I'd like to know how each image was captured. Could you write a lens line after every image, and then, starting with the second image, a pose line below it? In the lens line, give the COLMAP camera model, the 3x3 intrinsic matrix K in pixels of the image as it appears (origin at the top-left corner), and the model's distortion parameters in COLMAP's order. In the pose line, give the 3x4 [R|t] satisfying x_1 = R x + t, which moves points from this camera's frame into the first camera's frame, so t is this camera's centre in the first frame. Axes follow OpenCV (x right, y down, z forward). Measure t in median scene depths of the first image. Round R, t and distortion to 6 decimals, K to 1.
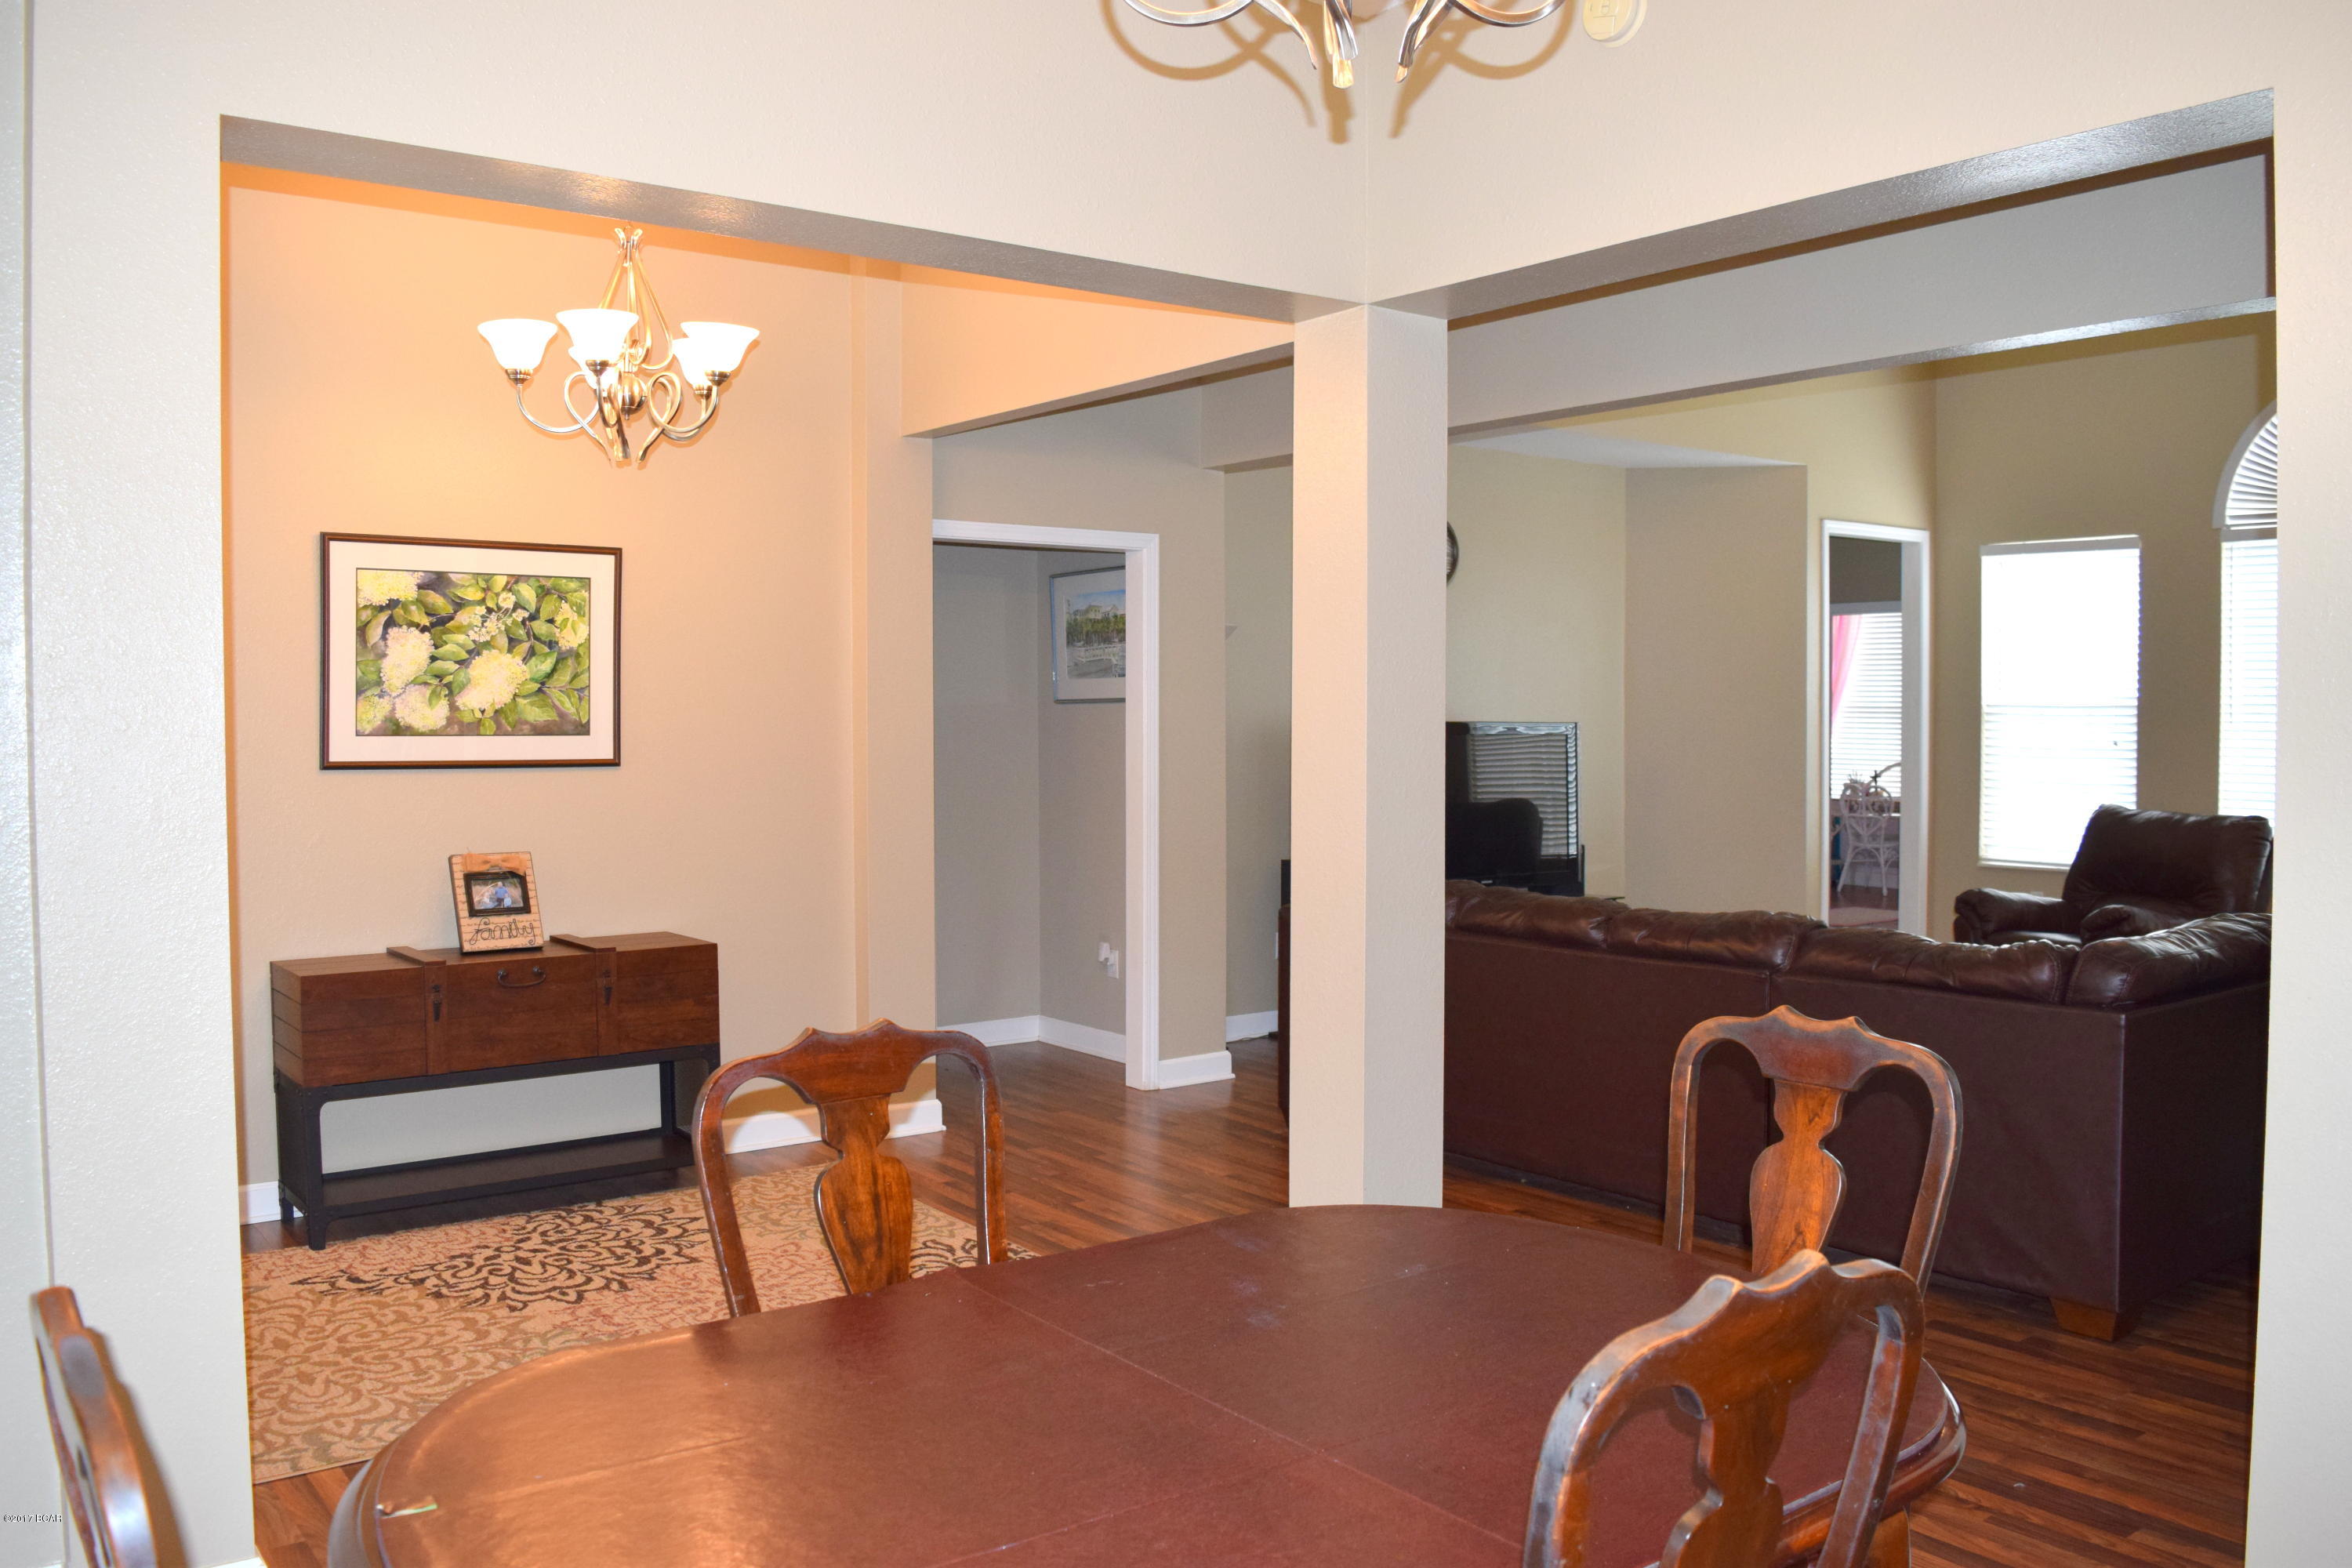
lens RADIAL K [[1853.3, 0, 1176.8], [0, 1853.3, 785.9], [0, 0, 1]] dist [-0.081359, 0.000703]
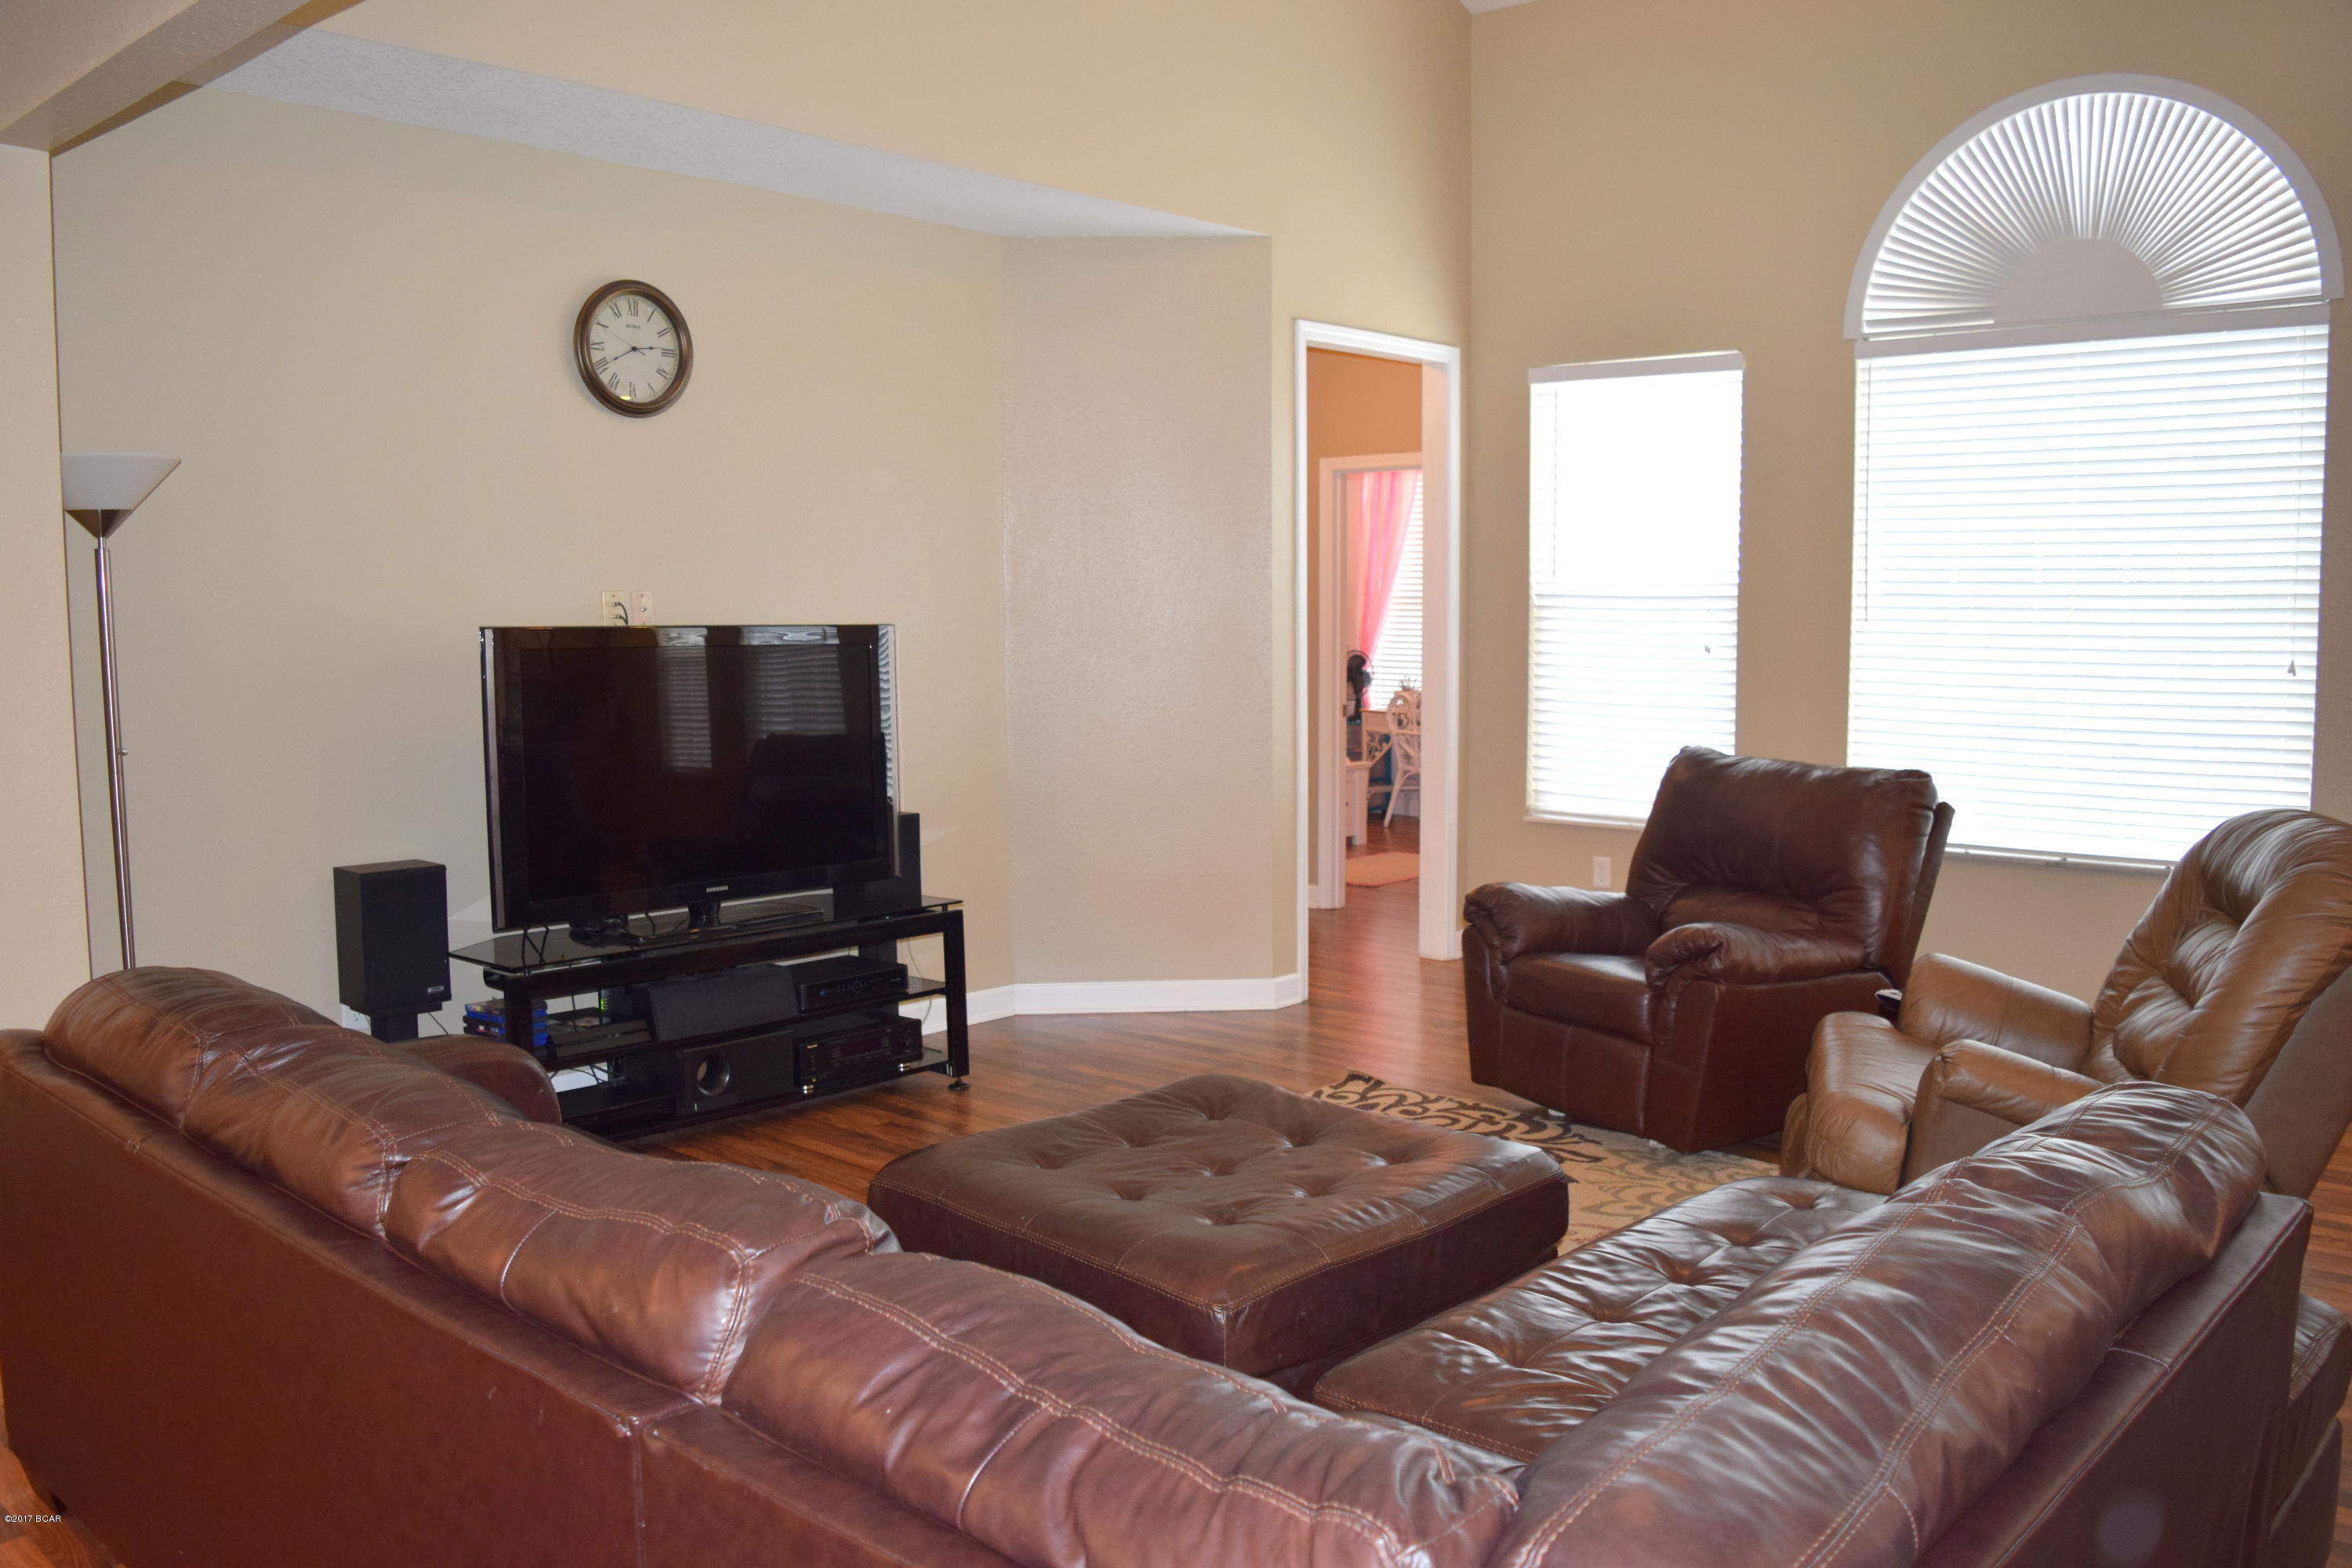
lens RADIAL K [[1853.3, 0, 1177.7], [0, 1853.3, 781.5], [0, 0, 1]] dist [-0.081359, 0.000703]
pose [[0.981415, -0.019473, 0.190907, 0.188580], [0.008537, 0.998284, 0.057938, -0.016440], [-0.191708, -0.055232, 0.979897, 0.355569]]
